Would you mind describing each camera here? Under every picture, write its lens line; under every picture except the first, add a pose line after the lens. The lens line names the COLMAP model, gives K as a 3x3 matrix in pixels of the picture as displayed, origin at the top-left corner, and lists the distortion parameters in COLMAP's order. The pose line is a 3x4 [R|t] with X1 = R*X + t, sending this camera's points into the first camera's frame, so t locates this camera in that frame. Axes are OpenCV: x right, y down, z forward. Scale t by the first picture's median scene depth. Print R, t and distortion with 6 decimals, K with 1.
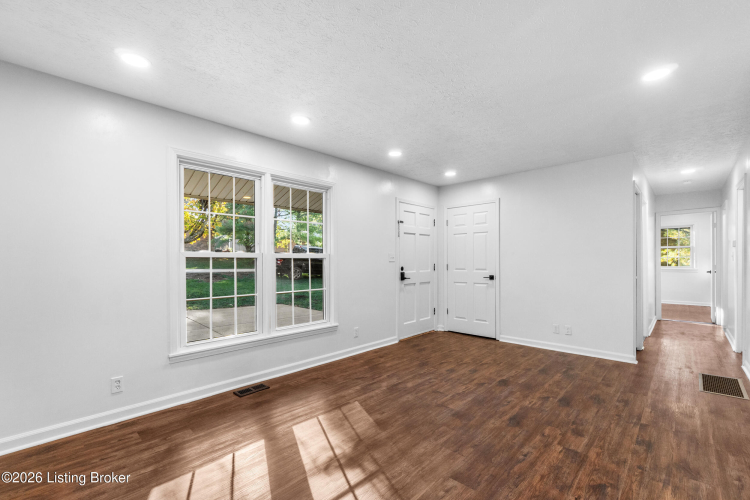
lens RADIAL K [[327.7, 0, 374.6], [0, 327.7, 258.4], [0, 0, 1]] dist [-0.001884, -0.000619]
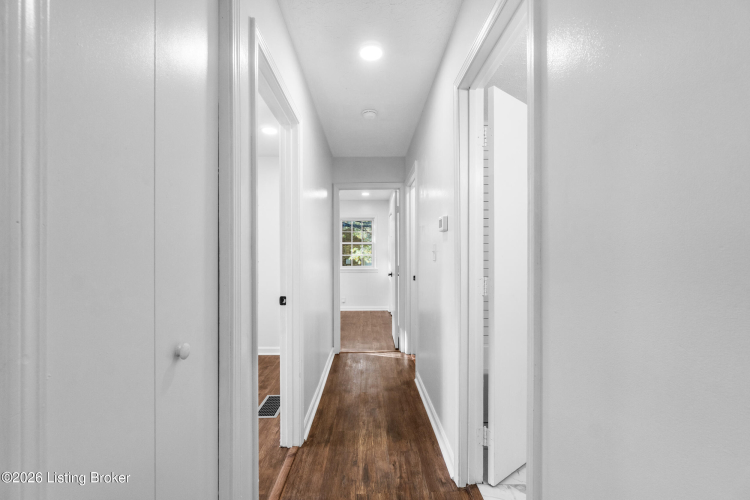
lens RADIAL K [[327.7, 0, 374.6], [0, 327.7, 258.4], [0, 0, 1]] dist [-0.001884, -0.000619]
pose [[0.710362, -0.001736, 0.703834, 0.470936], [-0.001517, 0.999991, 0.003998, 0.002015], [-0.703835, -0.003907, 0.710353, 0.493994]]
